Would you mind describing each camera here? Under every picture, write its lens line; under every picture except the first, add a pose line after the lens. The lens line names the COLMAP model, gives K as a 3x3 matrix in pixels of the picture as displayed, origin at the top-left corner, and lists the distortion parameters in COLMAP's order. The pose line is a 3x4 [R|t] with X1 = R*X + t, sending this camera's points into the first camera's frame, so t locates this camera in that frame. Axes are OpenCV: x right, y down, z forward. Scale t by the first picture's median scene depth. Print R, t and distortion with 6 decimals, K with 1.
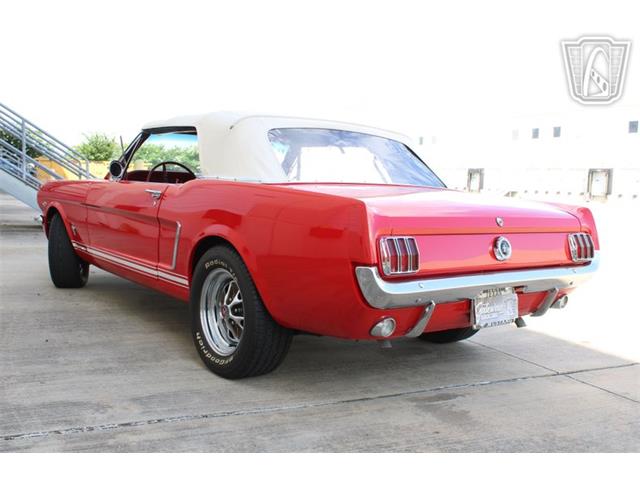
lens RADIAL K [[643.1, 0, 320.0], [0, 643.1, 240.0], [0, 0, 1]] dist [-0.083234, 0.024937]
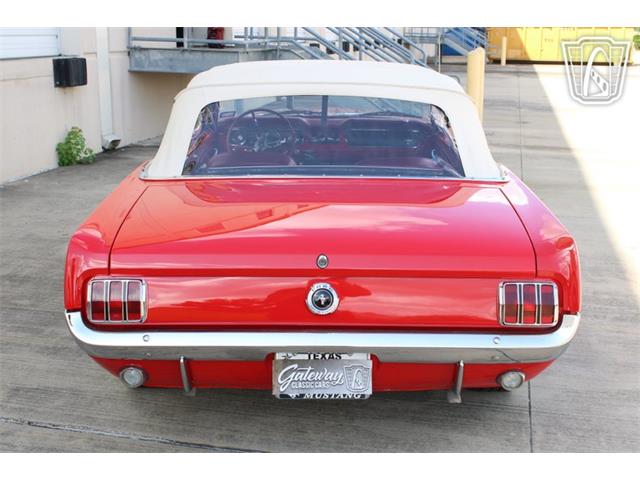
lens RADIAL K [[845.2, 0, 320.0], [0, 845.2, 240.0], [0, 0, 1]] dist [-0.047183, 0.000663]
pose [[0.780487, 0.114023, -0.614686, 0.766098], [-0.024791, 0.988098, 0.151813, -0.175136], [0.624681, -0.103249, 0.774024, 0.238333]]
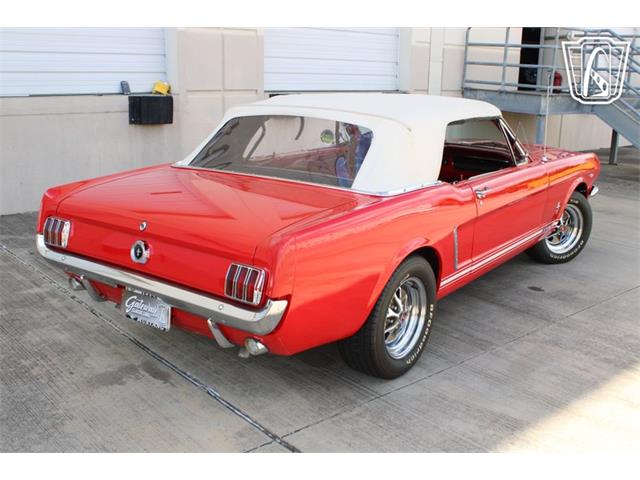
lens RADIAL K [[676.8, 0, 320.0], [0, 676.8, 240.0], [0, 0, 1]] dist [-0.070871, -0.001738]
pose [[0.256597, 0.199741, -0.945654, 1.224126], [-0.092768, 0.978985, 0.181610, -0.203539], [0.962056, 0.041126, 0.269734, 0.876526]]
